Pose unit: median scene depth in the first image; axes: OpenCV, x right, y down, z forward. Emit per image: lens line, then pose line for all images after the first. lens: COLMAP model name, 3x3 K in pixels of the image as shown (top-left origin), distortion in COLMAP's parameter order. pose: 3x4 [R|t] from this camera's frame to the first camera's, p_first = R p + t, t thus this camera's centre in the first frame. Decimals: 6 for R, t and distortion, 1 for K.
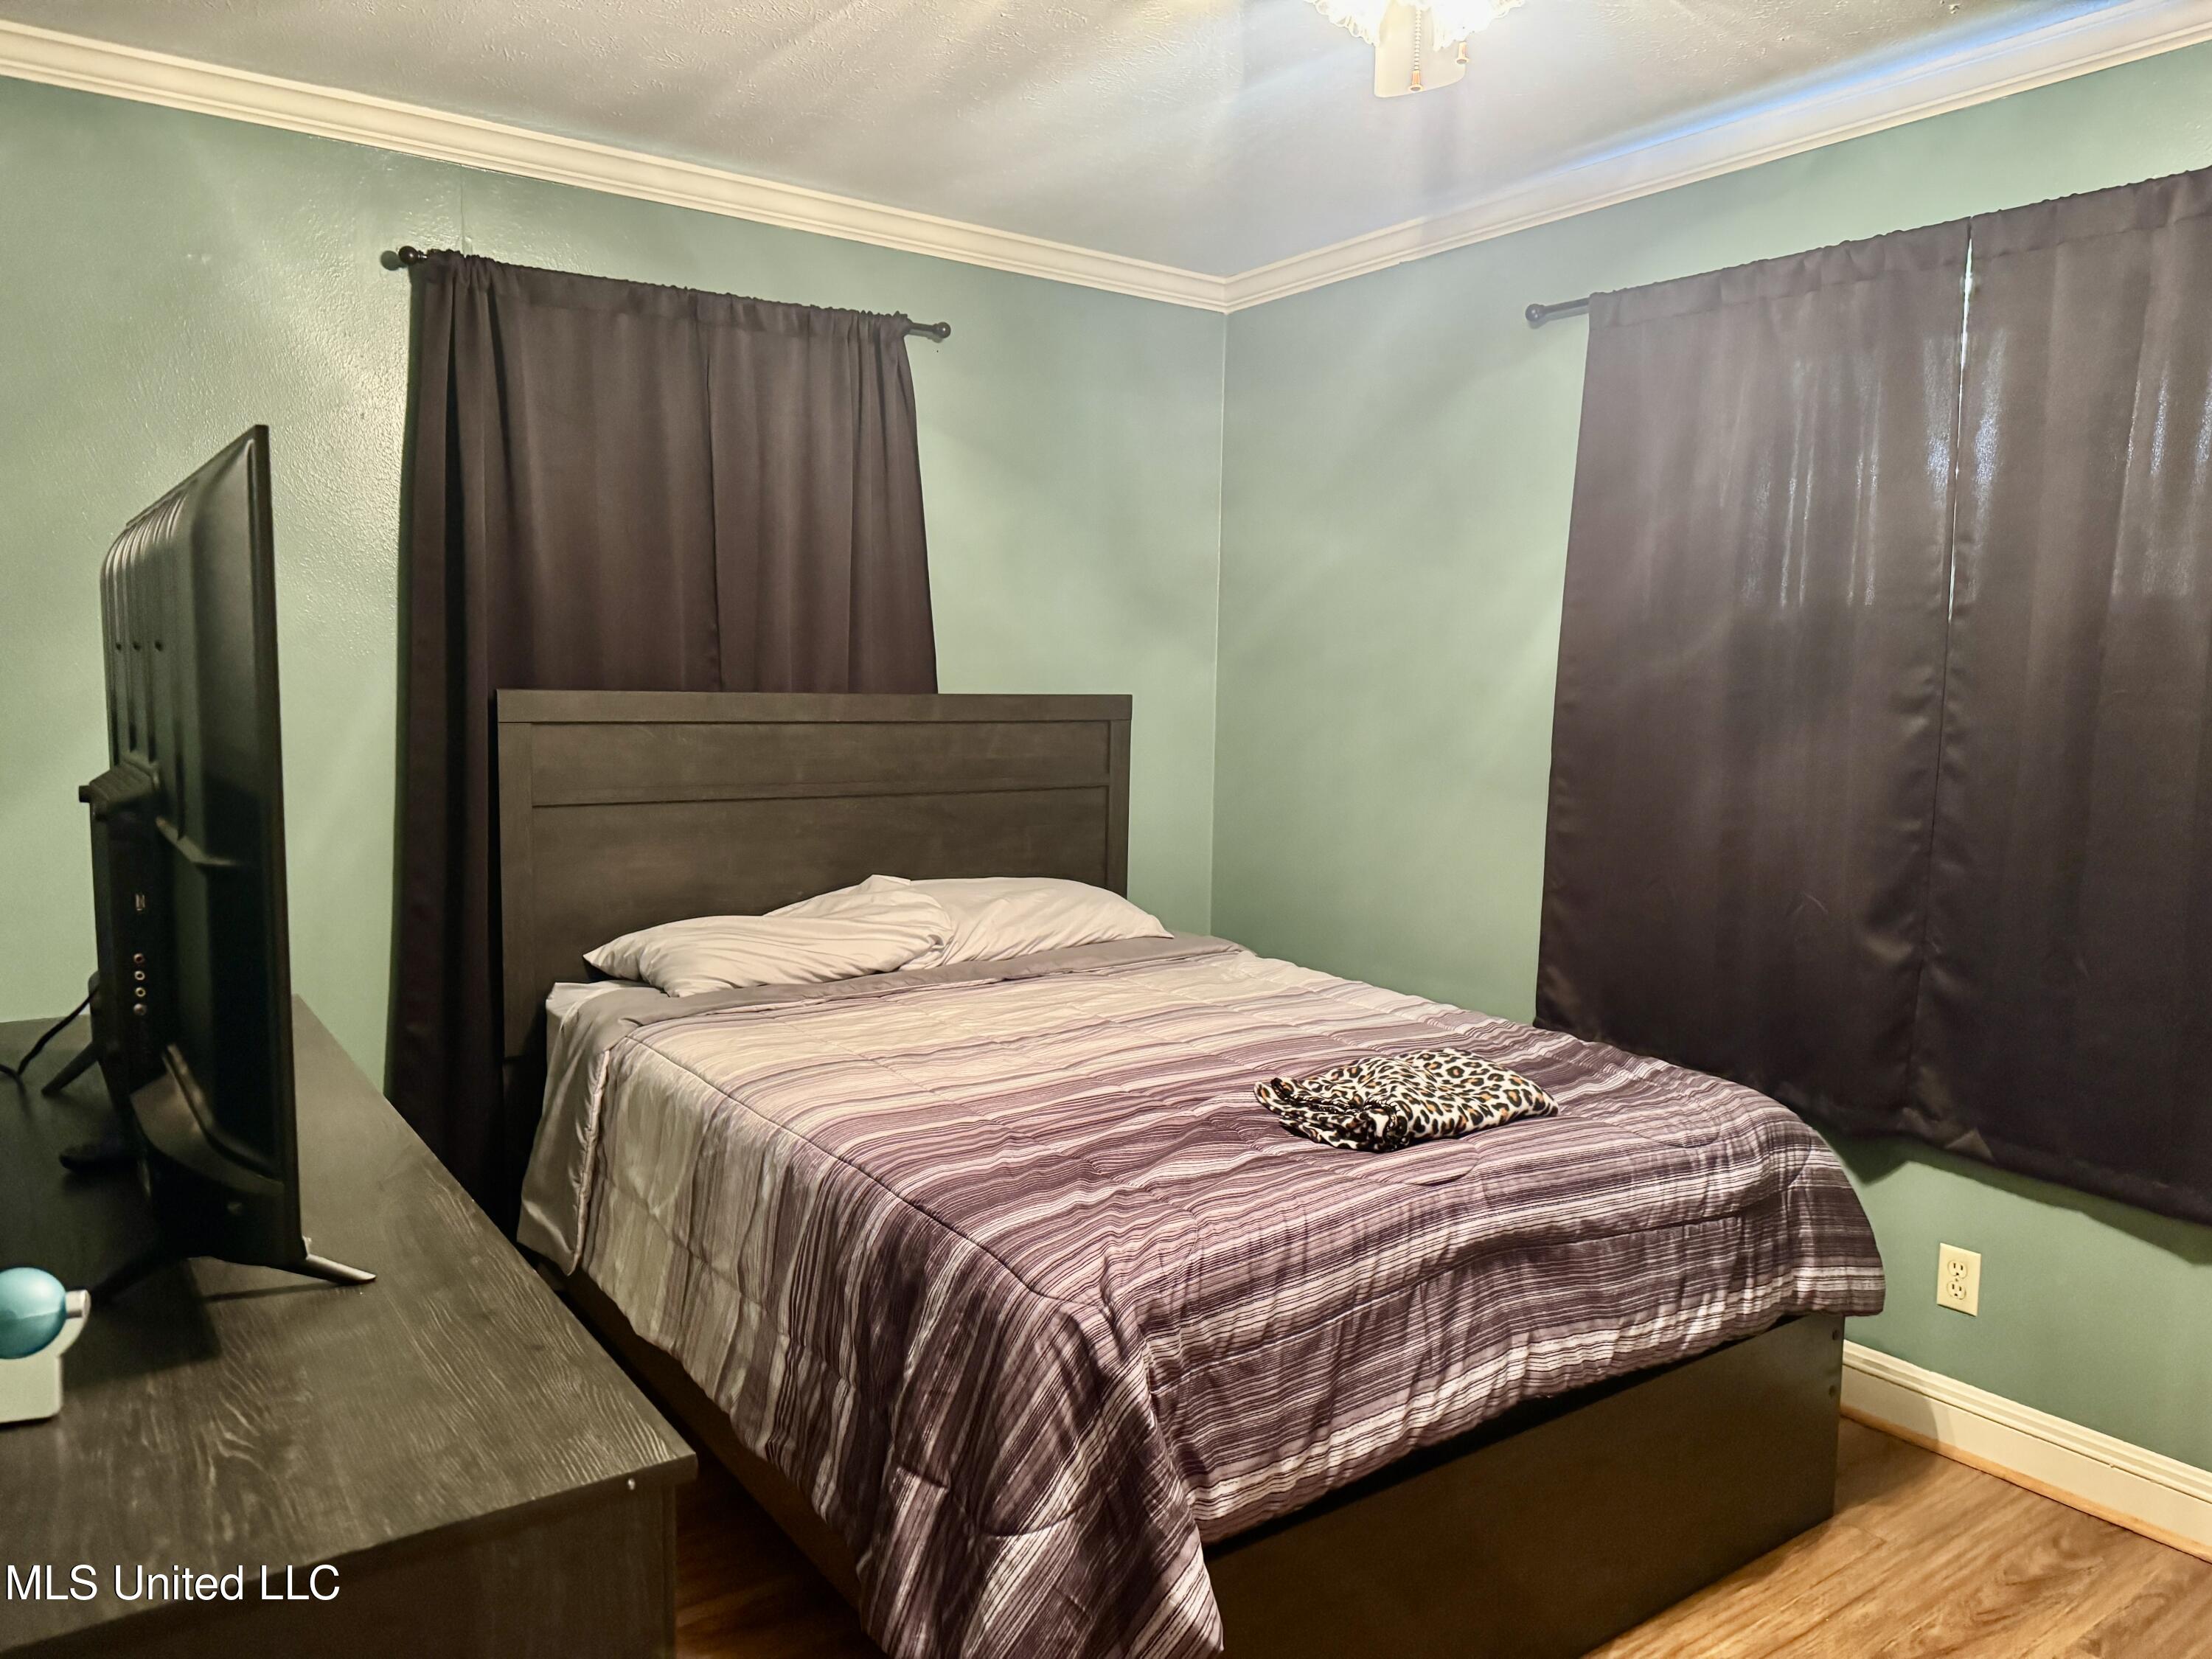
lens RADIAL K [[1560.1, 0, 1114.7], [0, 1560.1, 826.6], [0, 0, 1]] dist [0.066181, -0.080598]
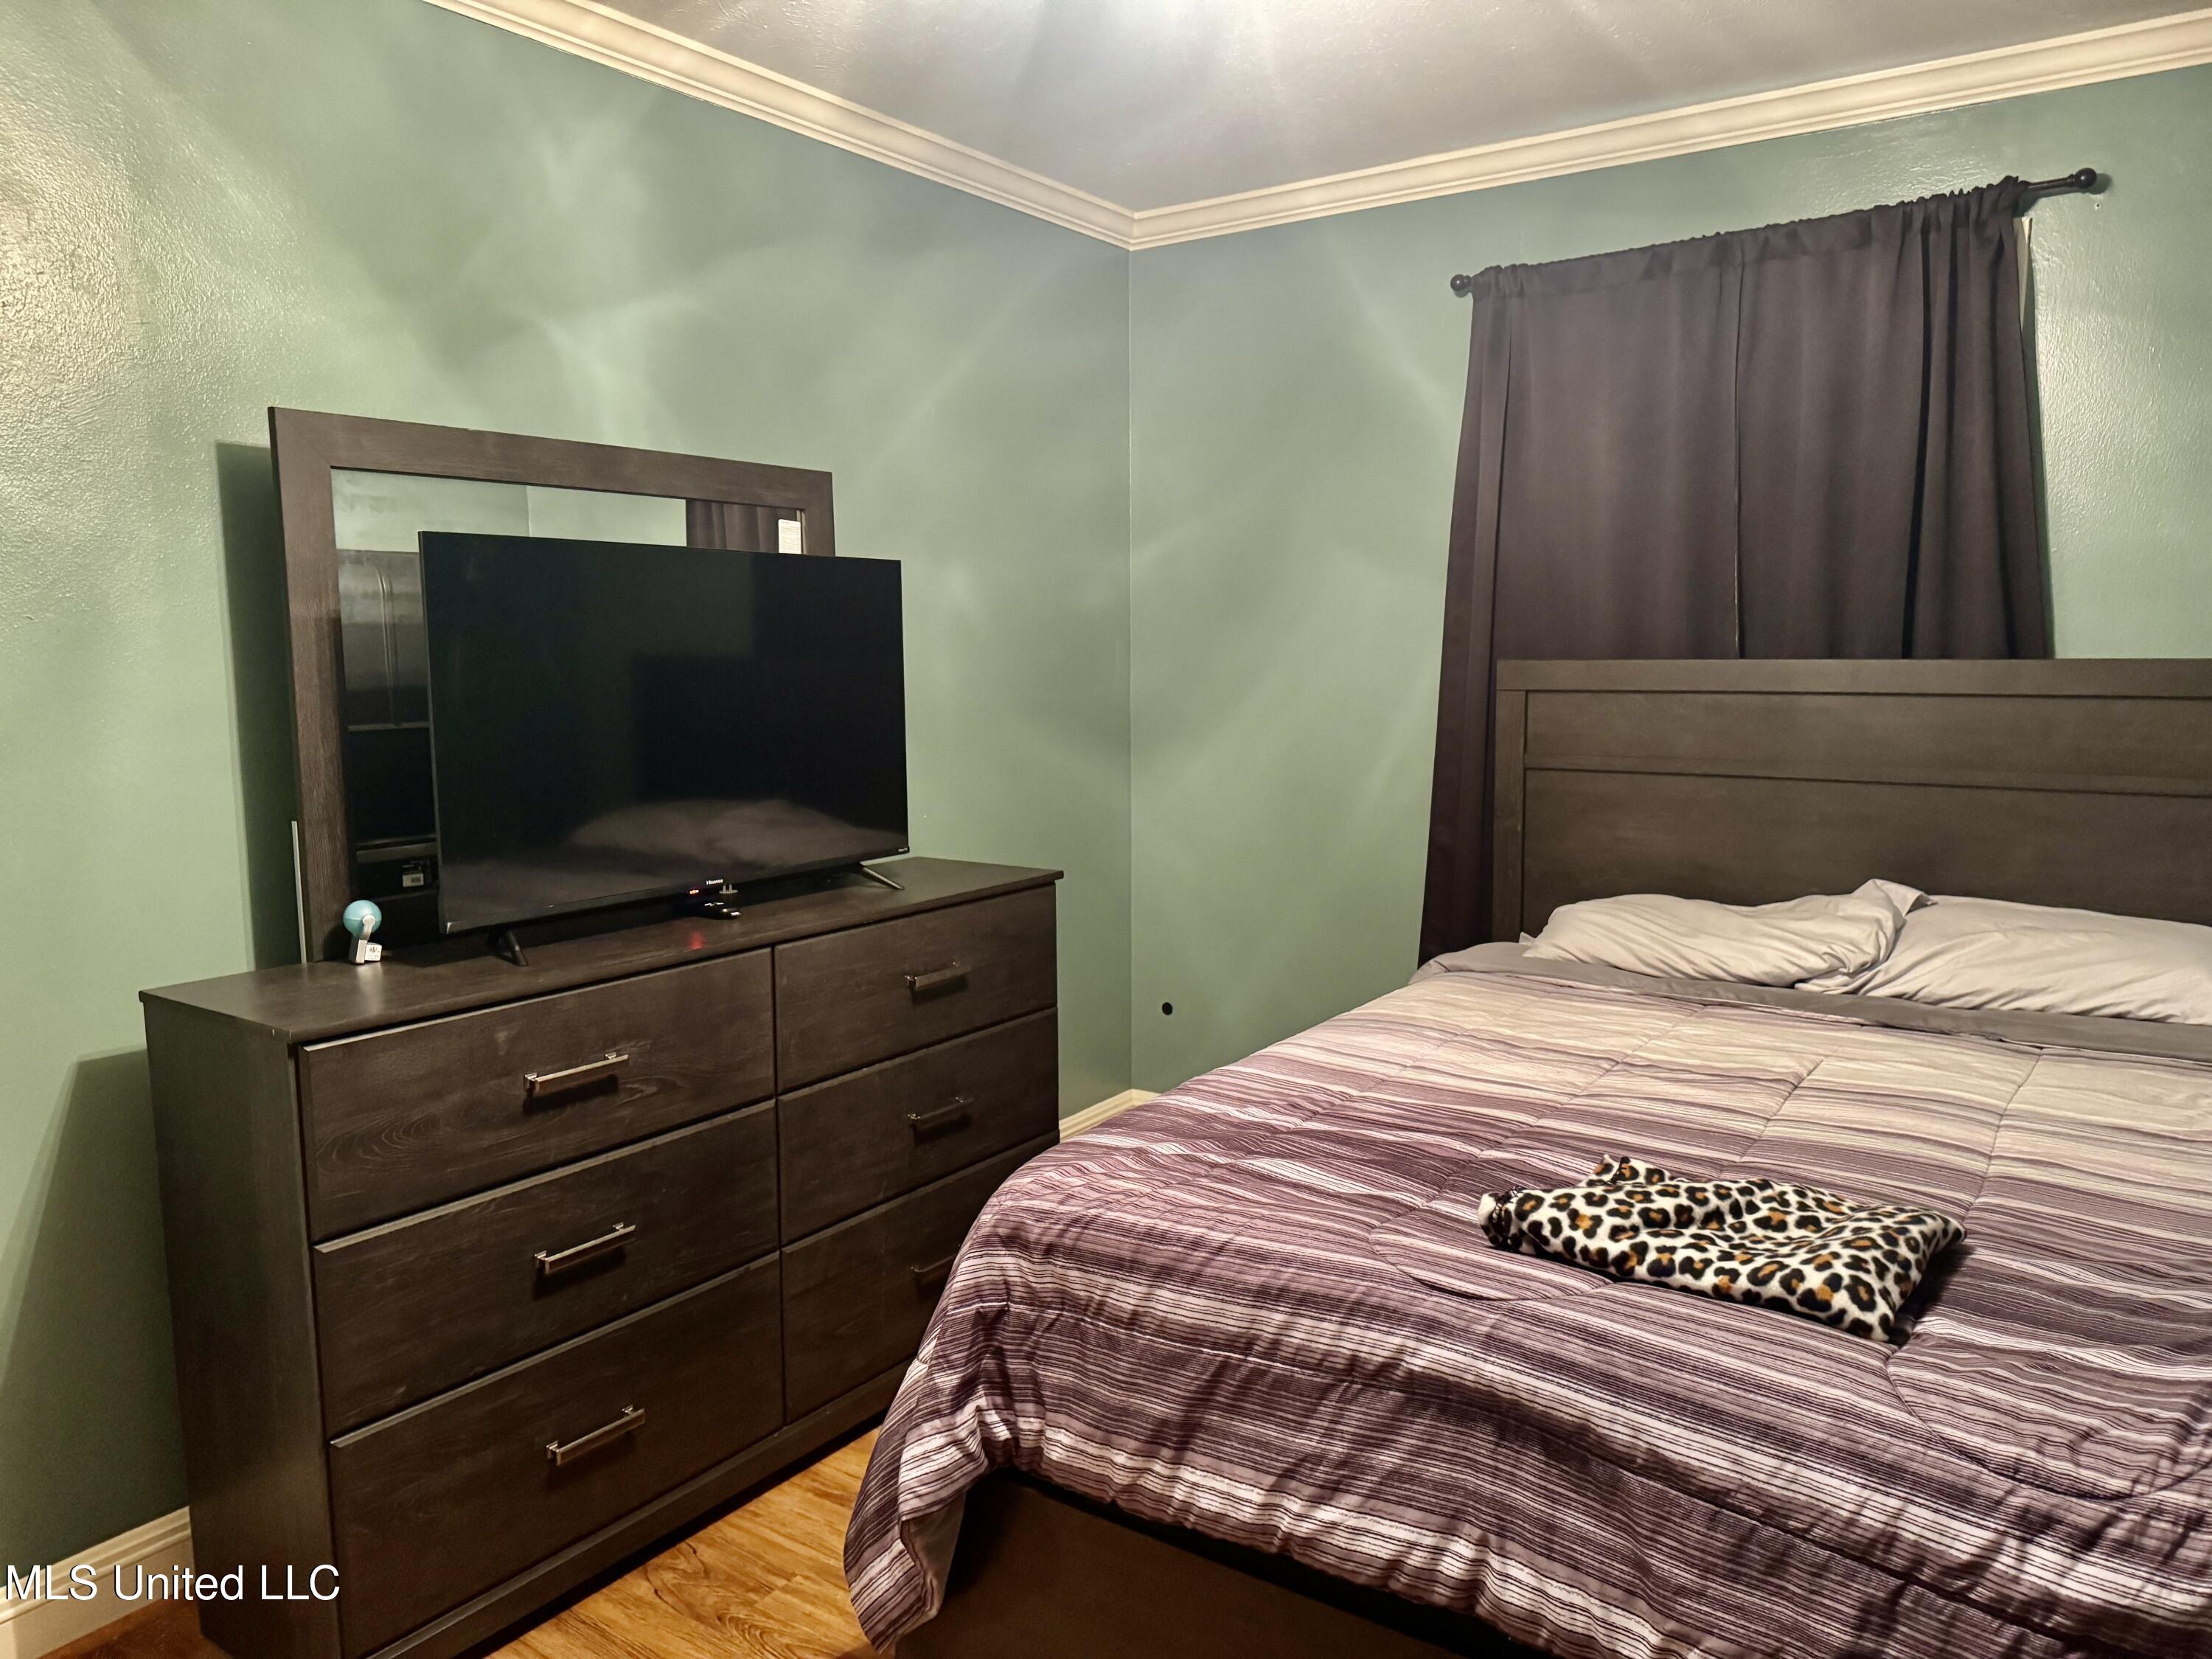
lens RADIAL K [[1560.1, 0, 1049.3], [0, 1560.1, 799.8], [0, 0, 1]] dist [0.066181, -0.080598]
pose [[0.319866, 0.082936, -0.943826, 0.869531], [-0.081540, 0.994875, 0.059787, -0.045049], [0.943947, 0.057836, 0.324989, 0.554650]]
